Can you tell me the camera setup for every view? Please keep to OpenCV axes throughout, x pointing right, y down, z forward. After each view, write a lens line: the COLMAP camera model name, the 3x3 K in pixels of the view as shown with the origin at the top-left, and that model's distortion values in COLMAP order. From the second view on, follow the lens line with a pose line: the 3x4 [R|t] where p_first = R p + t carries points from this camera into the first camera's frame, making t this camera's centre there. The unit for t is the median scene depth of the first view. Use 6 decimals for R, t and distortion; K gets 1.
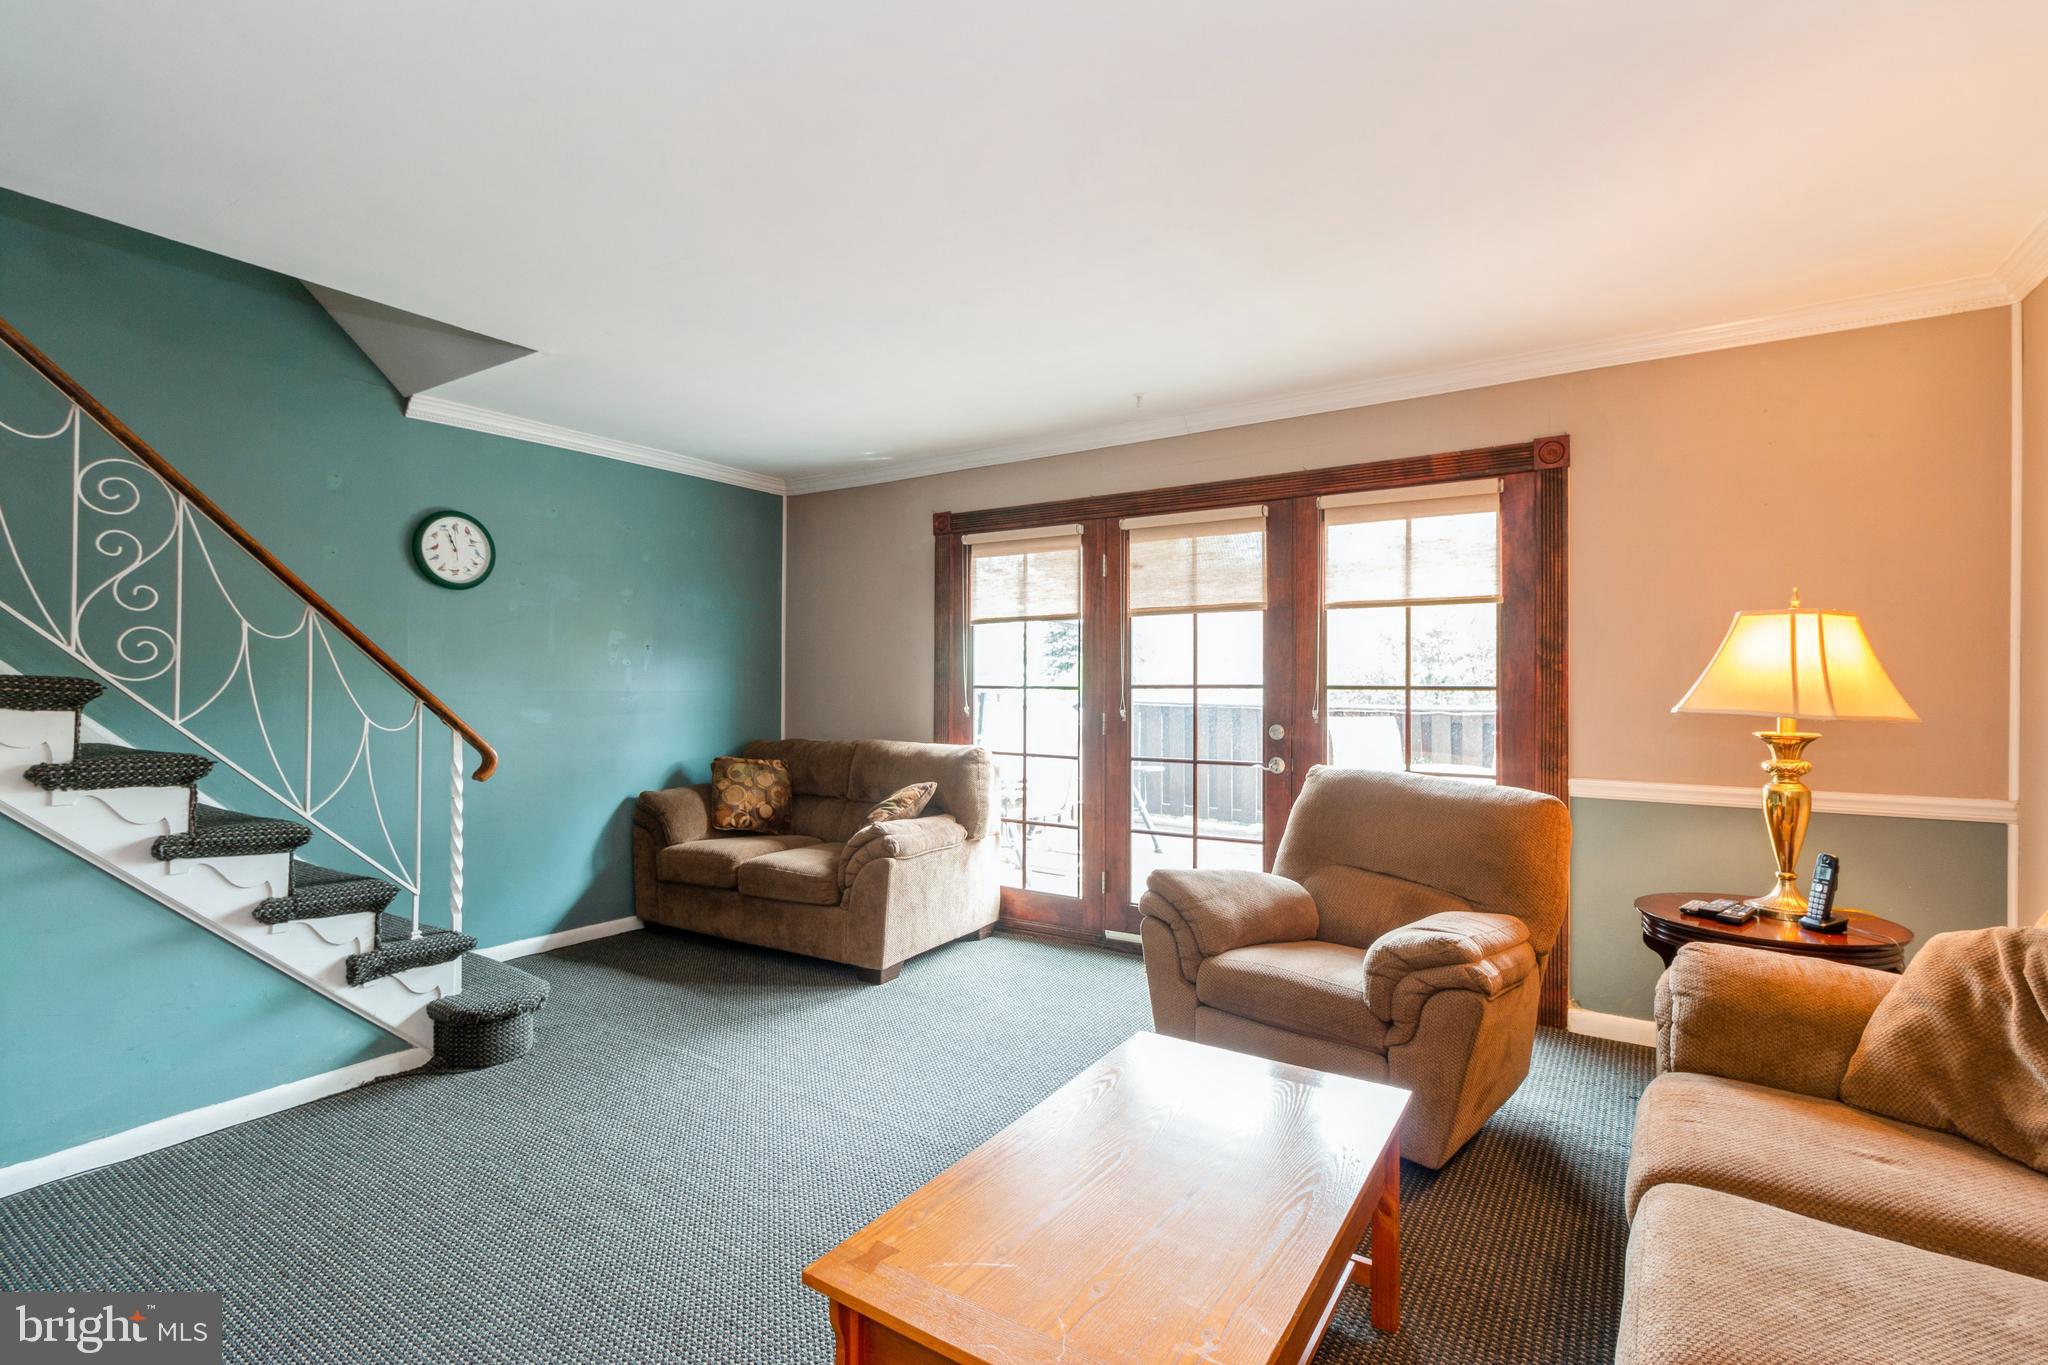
lens RADIAL K [[944.0, 0, 1023.1], [0, 944.0, 681.4], [0, 0, 1]] dist [0.000738, 0.000686]
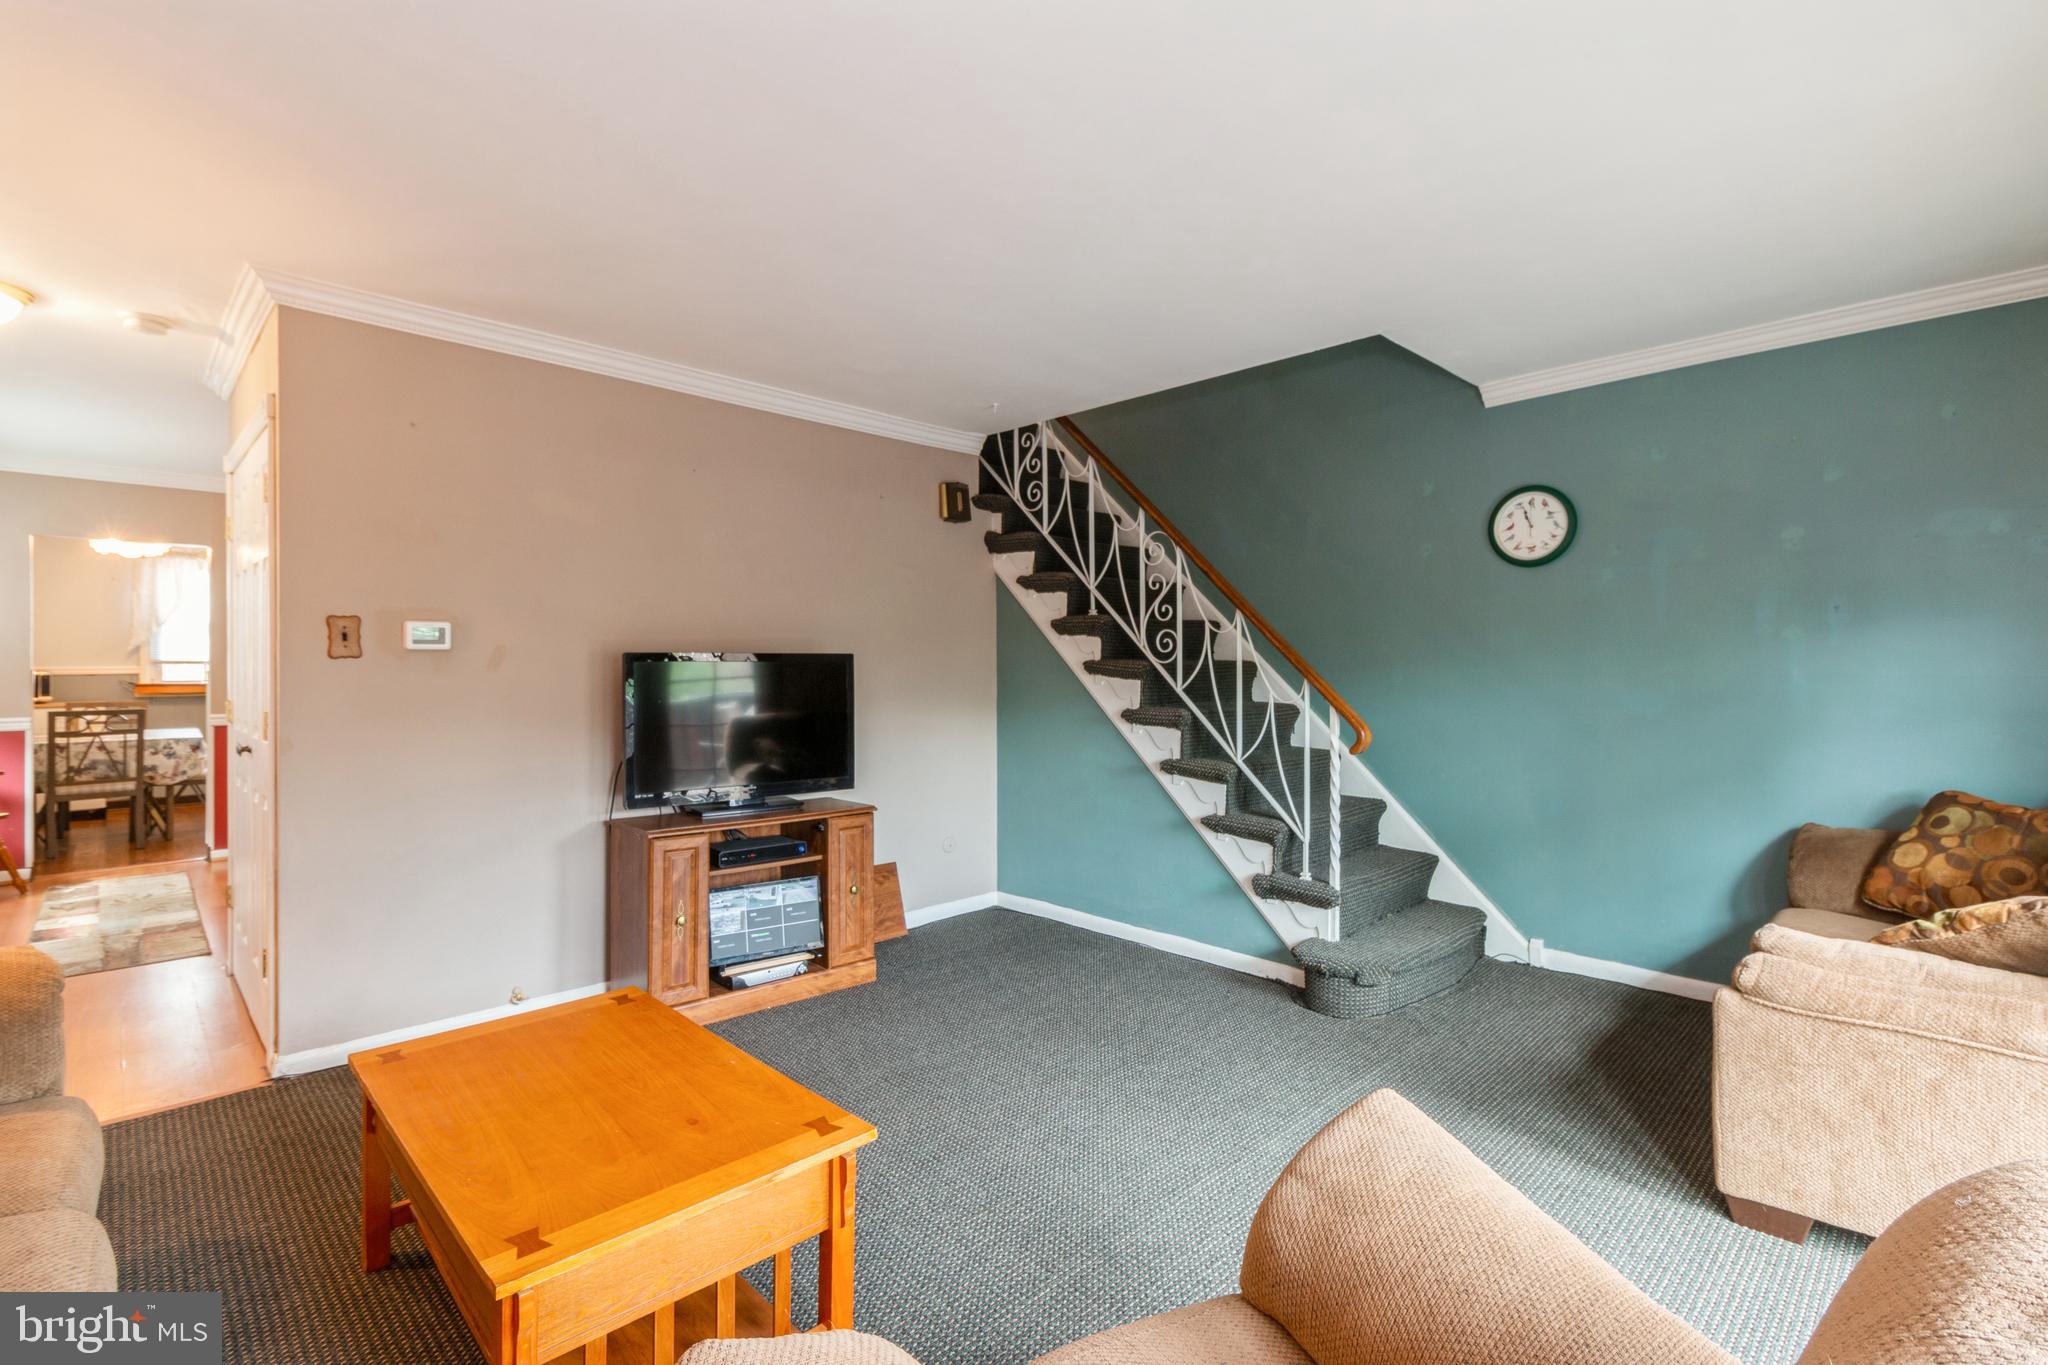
lens RADIAL K [[944.0, 0, 1033.7], [0, 944.0, 666.5], [0, 0, 1]] dist [0.000738, 0.000686]
pose [[-0.216819, 0.001736, -0.976210, 0.461147], [0.003170, 0.999994, 0.001075, 0.002000], [0.976207, -0.002861, -0.216823, 0.725722]]
